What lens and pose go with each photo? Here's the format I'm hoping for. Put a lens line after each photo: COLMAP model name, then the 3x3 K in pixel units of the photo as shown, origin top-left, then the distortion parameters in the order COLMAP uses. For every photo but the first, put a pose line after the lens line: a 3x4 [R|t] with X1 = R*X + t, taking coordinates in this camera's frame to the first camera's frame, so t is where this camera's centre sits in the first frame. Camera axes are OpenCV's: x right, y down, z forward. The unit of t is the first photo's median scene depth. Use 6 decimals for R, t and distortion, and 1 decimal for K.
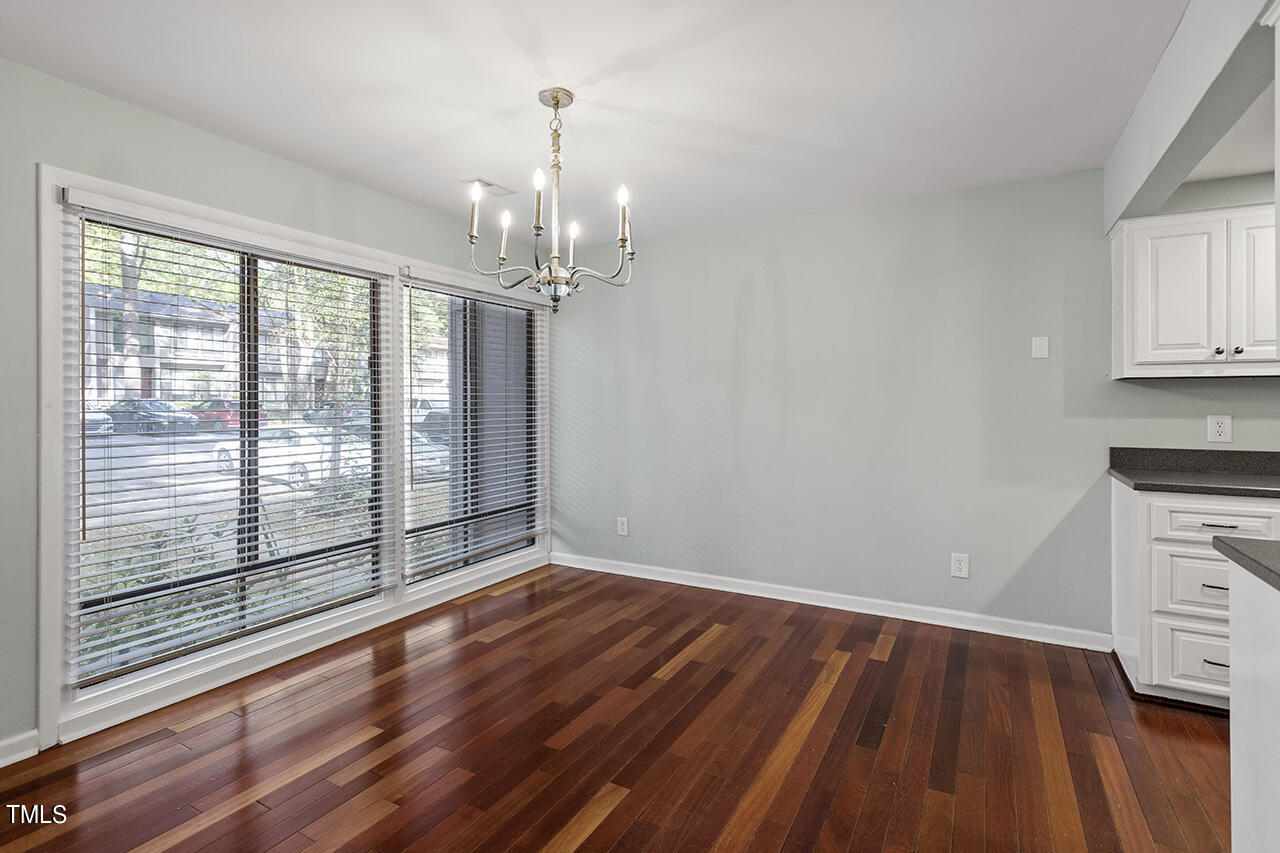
lens RADIAL K [[615.7, 0, 648.3], [0, 615.7, 415.1], [0, 0, 1]] dist [0.006901, 0.001147]
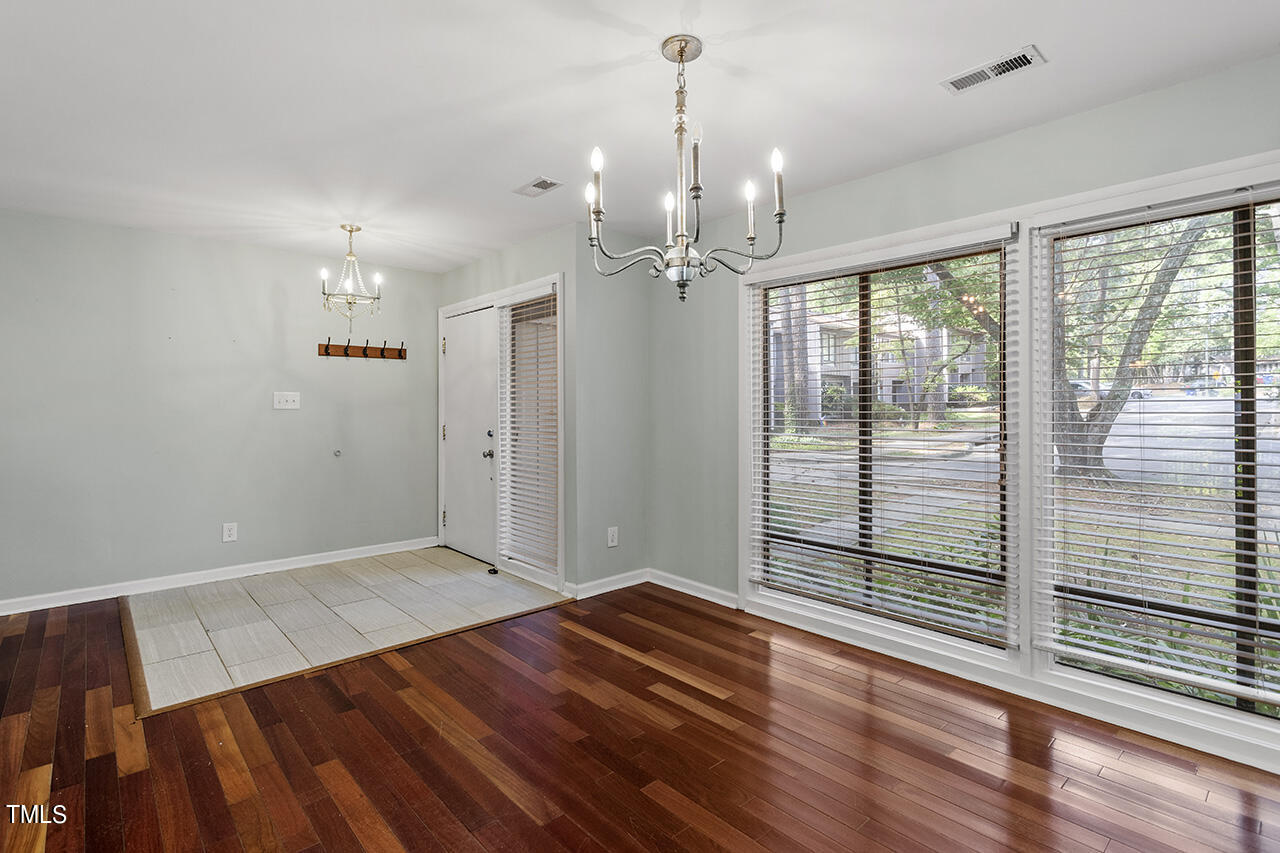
lens RADIAL K [[615.7, 0, 646.1], [0, 615.7, 411.2], [0, 0, 1]] dist [0.006901, 0.001147]
pose [[-0.332563, 0.007178, -0.943054, 0.531733], [-0.010481, 0.999881, 0.011306, -0.017964], [0.943023, 0.013644, -0.332448, 0.981124]]
